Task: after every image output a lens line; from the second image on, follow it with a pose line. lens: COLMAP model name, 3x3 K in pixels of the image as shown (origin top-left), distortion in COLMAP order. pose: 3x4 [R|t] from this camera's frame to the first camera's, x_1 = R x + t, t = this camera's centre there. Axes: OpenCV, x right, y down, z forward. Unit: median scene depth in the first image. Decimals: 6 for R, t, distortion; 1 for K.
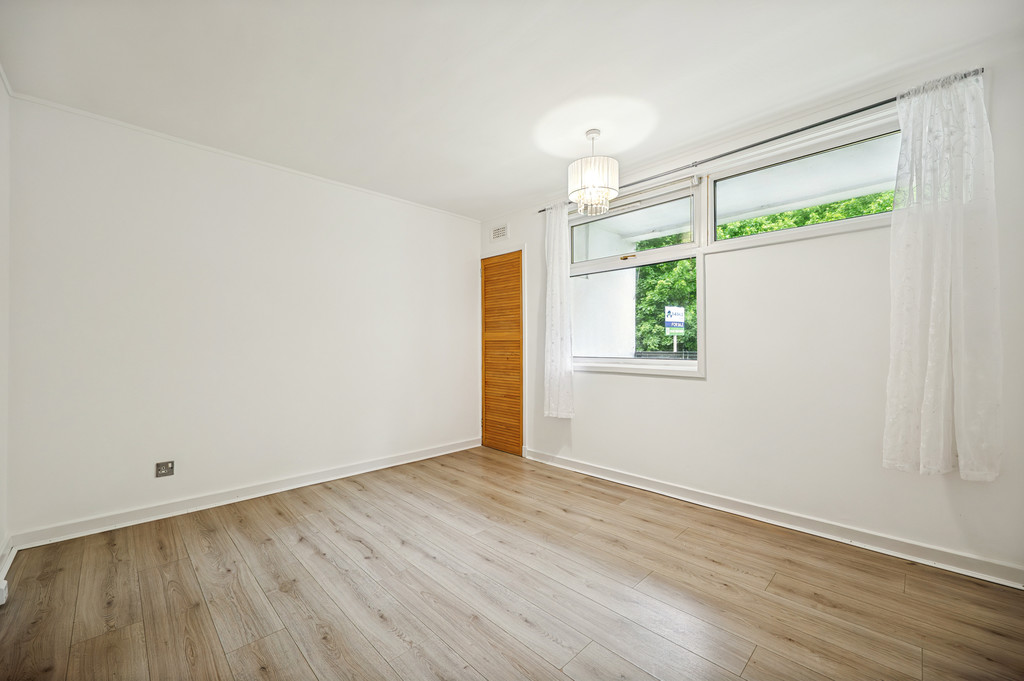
lens RADIAL K [[403.5, 0, 514.0], [0, 403.5, 344.2], [0, 0, 1]] dist [0.000274, -0.000477]
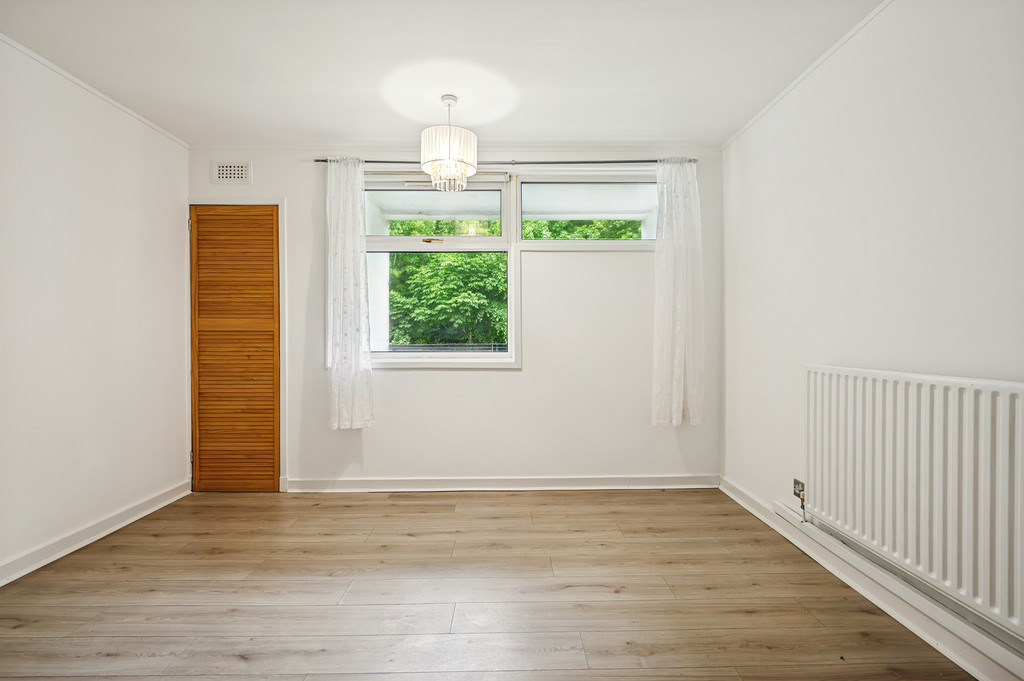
lens RADIAL K [[464.6, 0, 514.9], [0, 464.6, 337.4], [0, 0, 1]] dist [-0.000288, -0.000113]
pose [[0.695474, -0.000454, 0.718551, -0.389748], [-0.001646, 0.999996, 0.002225, -0.000271], [-0.718549, -0.002730, 0.695471, 0.163980]]
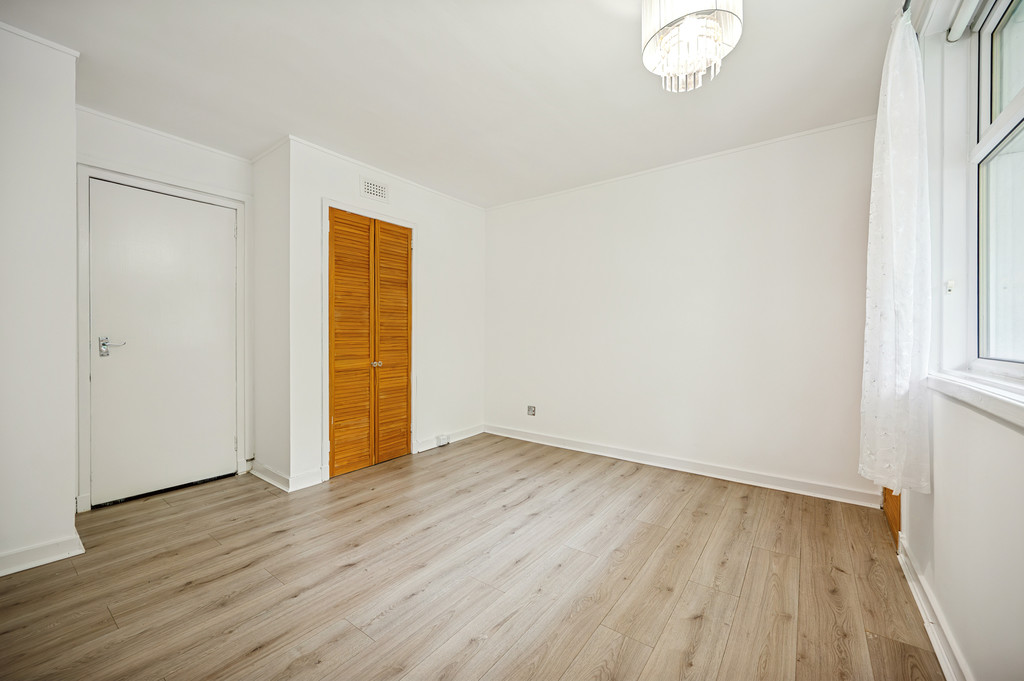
lens RADIAL K [[403.5, 0, 514.2], [0, 403.5, 338.5], [0, 0, 1]] dist [0.000274, -0.000477]
pose [[0.156498, 0.009242, -0.987635, 0.608819], [-0.000924, 0.999957, 0.009211, 0.010064], [0.987678, -0.000529, 0.156499, 0.612283]]
